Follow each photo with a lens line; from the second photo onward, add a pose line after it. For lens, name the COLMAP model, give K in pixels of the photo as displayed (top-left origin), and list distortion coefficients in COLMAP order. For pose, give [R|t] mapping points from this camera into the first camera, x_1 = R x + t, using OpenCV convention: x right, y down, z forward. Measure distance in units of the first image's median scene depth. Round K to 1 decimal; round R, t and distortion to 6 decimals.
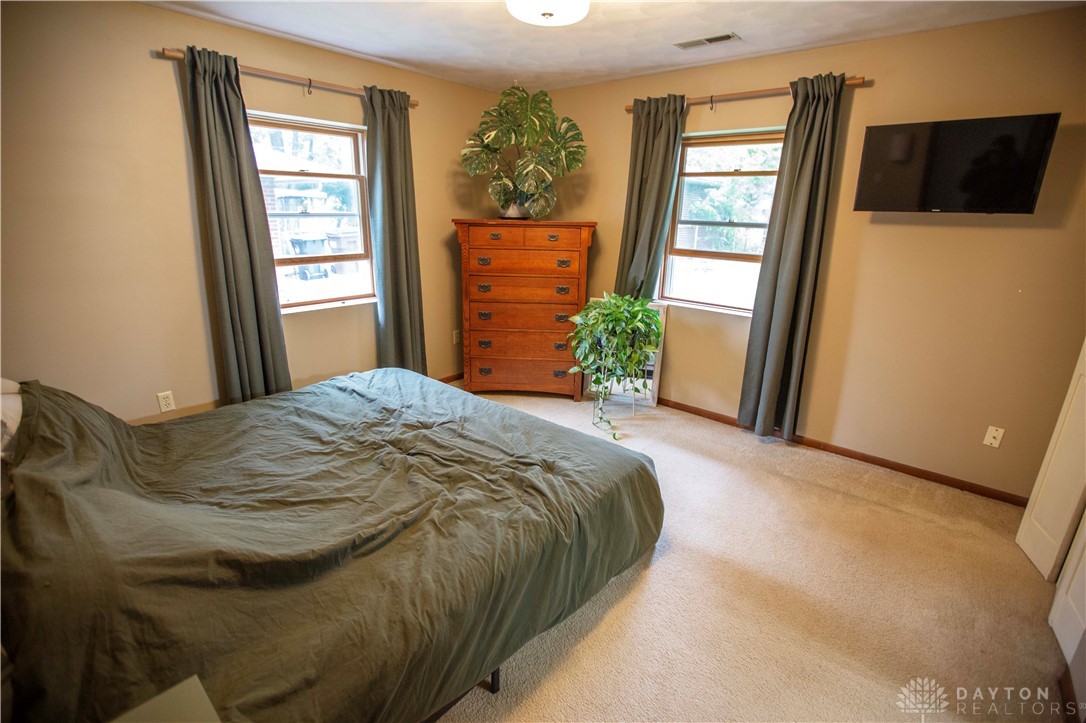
lens RADIAL K [[498.2, 0, 538.4], [0, 498.2, 367.0], [0, 0, 1]] dist [-0.046208, 0.000795]
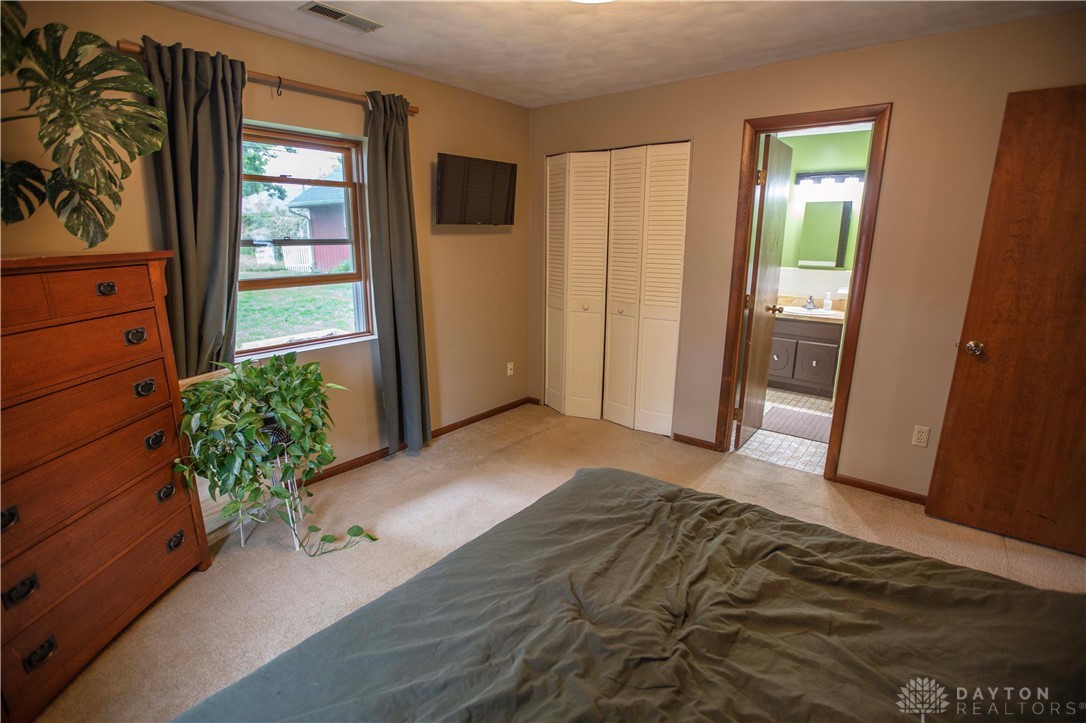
lens RADIAL K [[498.2, 0, 538.4], [0, 498.2, 367.0], [0, 0, 1]] dist [-0.046208, 0.000795]
pose [[-0.033546, -0.276363, 0.960468, -0.504805], [0.282170, 0.919294, 0.274371, -0.234487], [-0.958778, 0.280219, 0.047142, 0.709108]]
